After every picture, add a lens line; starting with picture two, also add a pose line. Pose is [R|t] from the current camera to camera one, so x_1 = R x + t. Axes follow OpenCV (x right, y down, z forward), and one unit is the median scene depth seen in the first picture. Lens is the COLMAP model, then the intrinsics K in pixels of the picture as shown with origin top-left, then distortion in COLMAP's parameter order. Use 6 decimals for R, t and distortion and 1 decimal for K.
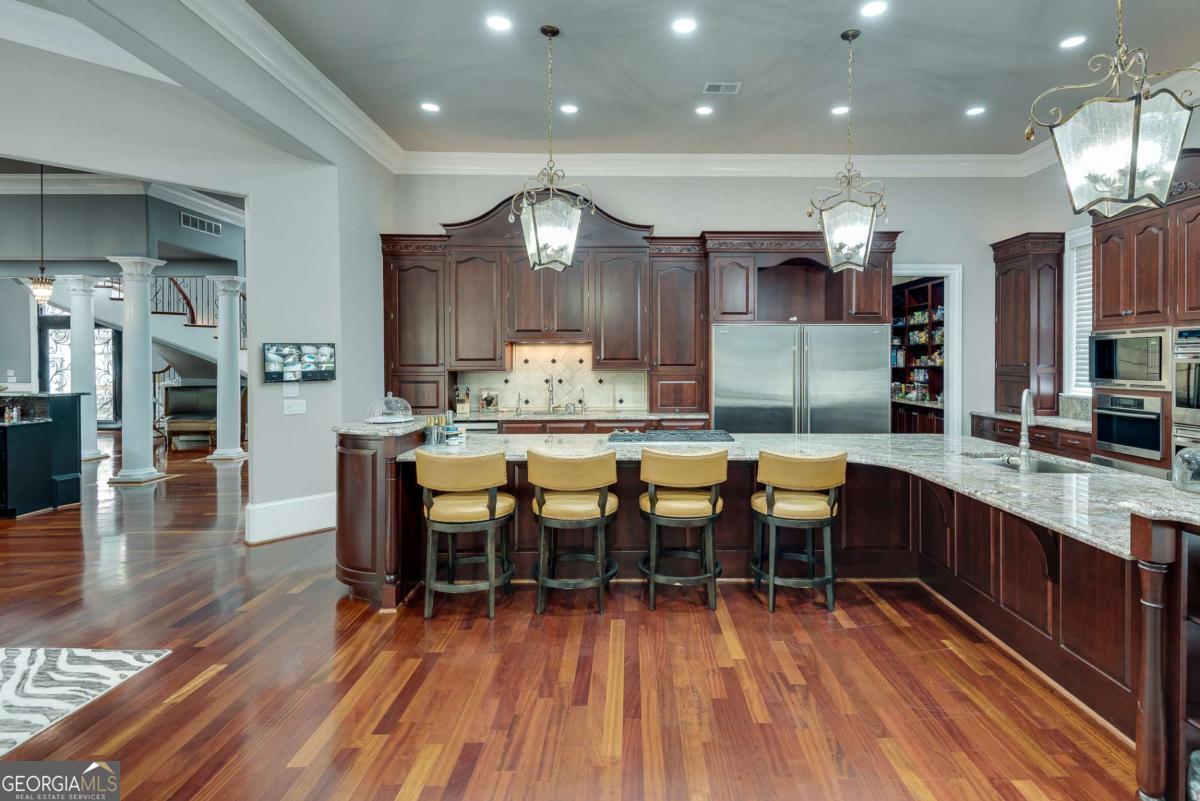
lens RADIAL K [[617.9, 0, 643.2], [0, 617.9, 358.3], [0, 0, 1]] dist [0.048375, -0.030565]
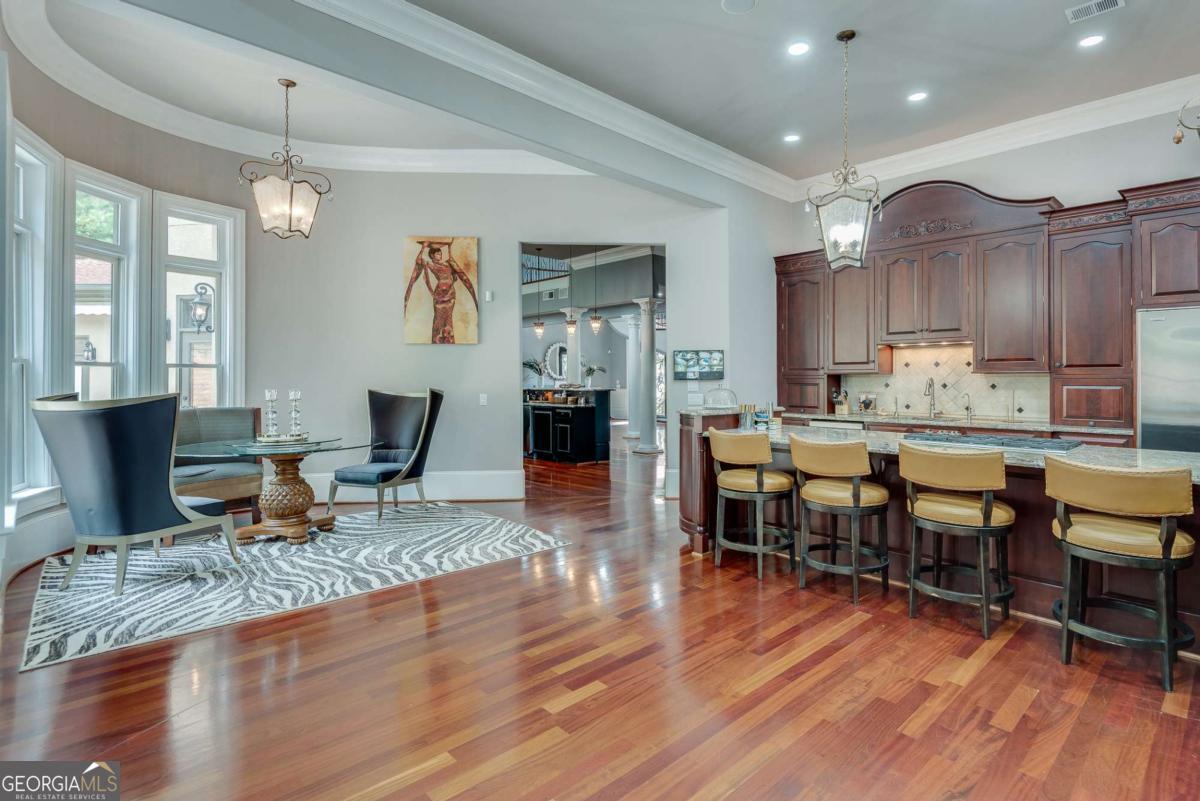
lens RADIAL K [[574.7, 0, 598.5], [0, 574.7, 368.3], [0, 0, 1]] dist [-0.000267, -0.000451]
pose [[0.677570, -0.004880, -0.735442, 0.166953], [-0.002039, 0.999962, -0.008513, 0.021483], [0.735456, 0.007268, 0.677534, 0.037711]]
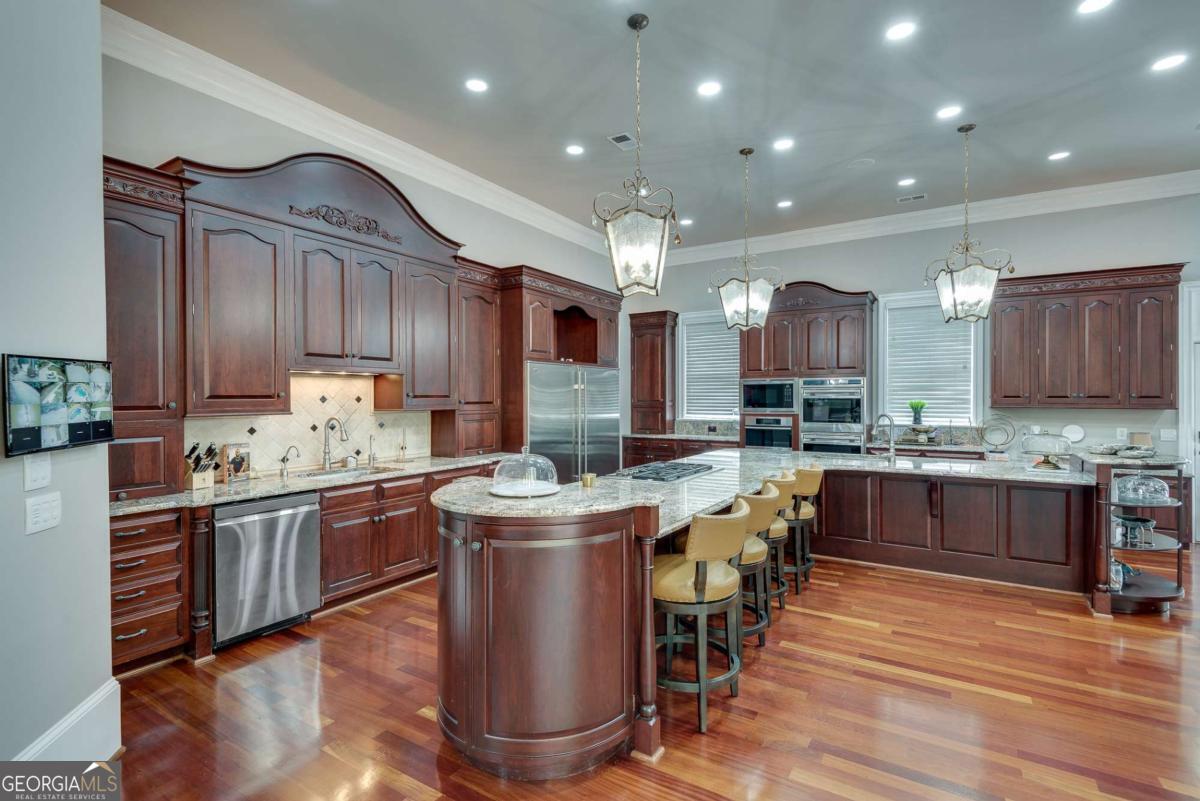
lens RADIAL K [[557.9, 0, 600.0], [0, 557.9, 400.5], [0, 0, 1]] dist [0.003044, -0.000033]
pose [[0.516325, -0.005145, 0.856377, -0.613351], [0.000373, 0.999983, 0.005783, 0.002264], [-0.856393, -0.002666, 0.516318, 0.448298]]
